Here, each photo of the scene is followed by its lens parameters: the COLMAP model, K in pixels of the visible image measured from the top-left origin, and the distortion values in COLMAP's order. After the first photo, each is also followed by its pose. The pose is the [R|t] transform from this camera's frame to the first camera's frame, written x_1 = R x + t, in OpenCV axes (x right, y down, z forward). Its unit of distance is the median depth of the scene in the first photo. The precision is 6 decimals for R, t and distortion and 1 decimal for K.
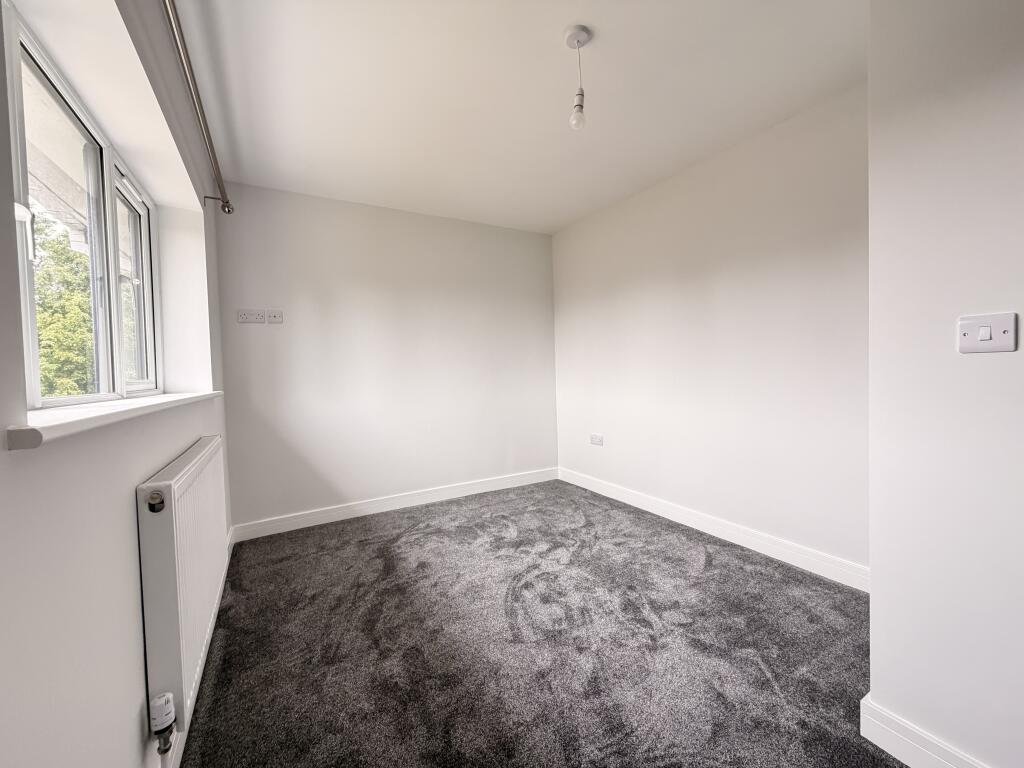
lens RADIAL K [[408.6, 0, 509.7], [0, 408.6, 384.0], [0, 0, 1]] dist [-0.001149, 0.000507]
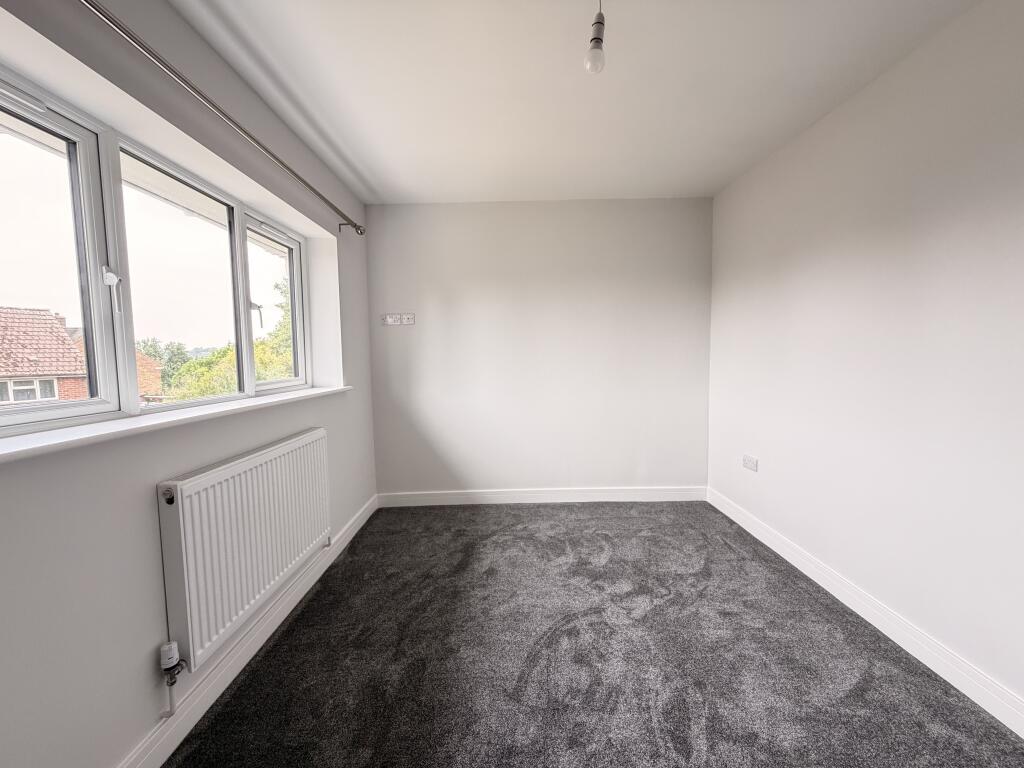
lens RADIAL K [[408.6, 0, 508.7], [0, 408.6, 383.8], [0, 0, 1]] dist [-0.001149, 0.000507]
pose [[0.868835, 0.049835, -0.492587, 0.299468], [-0.023641, 0.997962, 0.059267, -0.074134], [0.494537, -0.039848, 0.868243, 0.183903]]
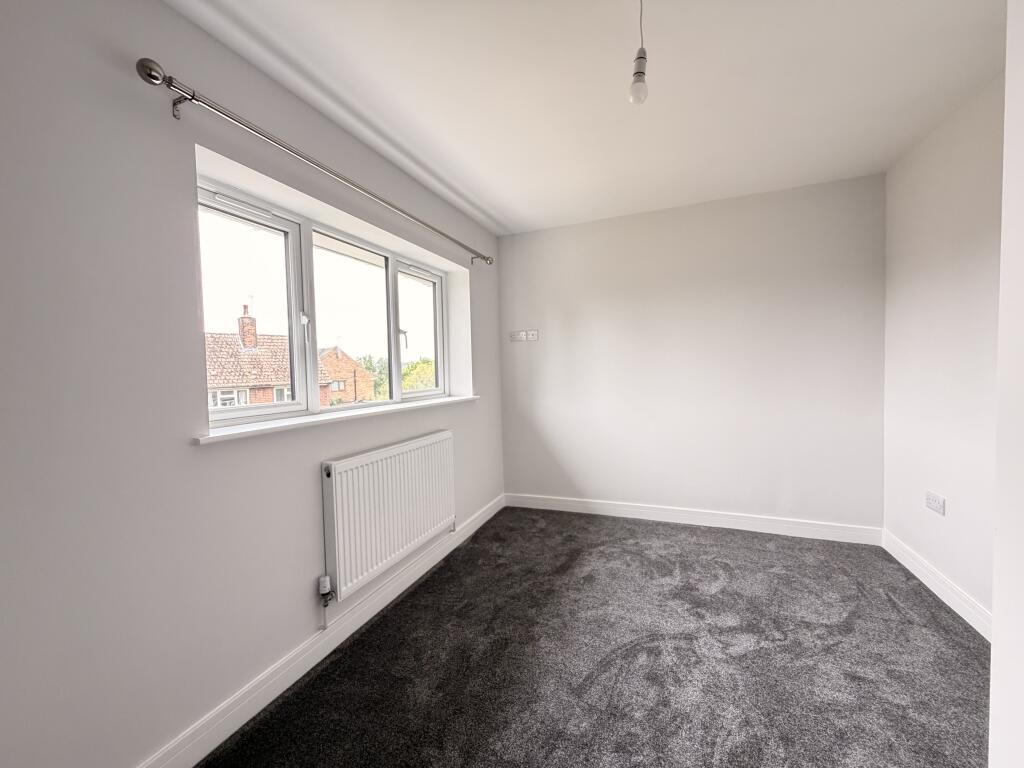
lens RADIAL K [[408.6, 0, 508.9], [0, 408.6, 384.0], [0, 0, 1]] dist [-0.001149, 0.000507]
pose [[0.616415, 0.042068, -0.786297, 0.460417], [-0.015823, 0.999032, 0.041045, -0.084007], [0.787262, -0.012860, 0.616484, 0.224361]]
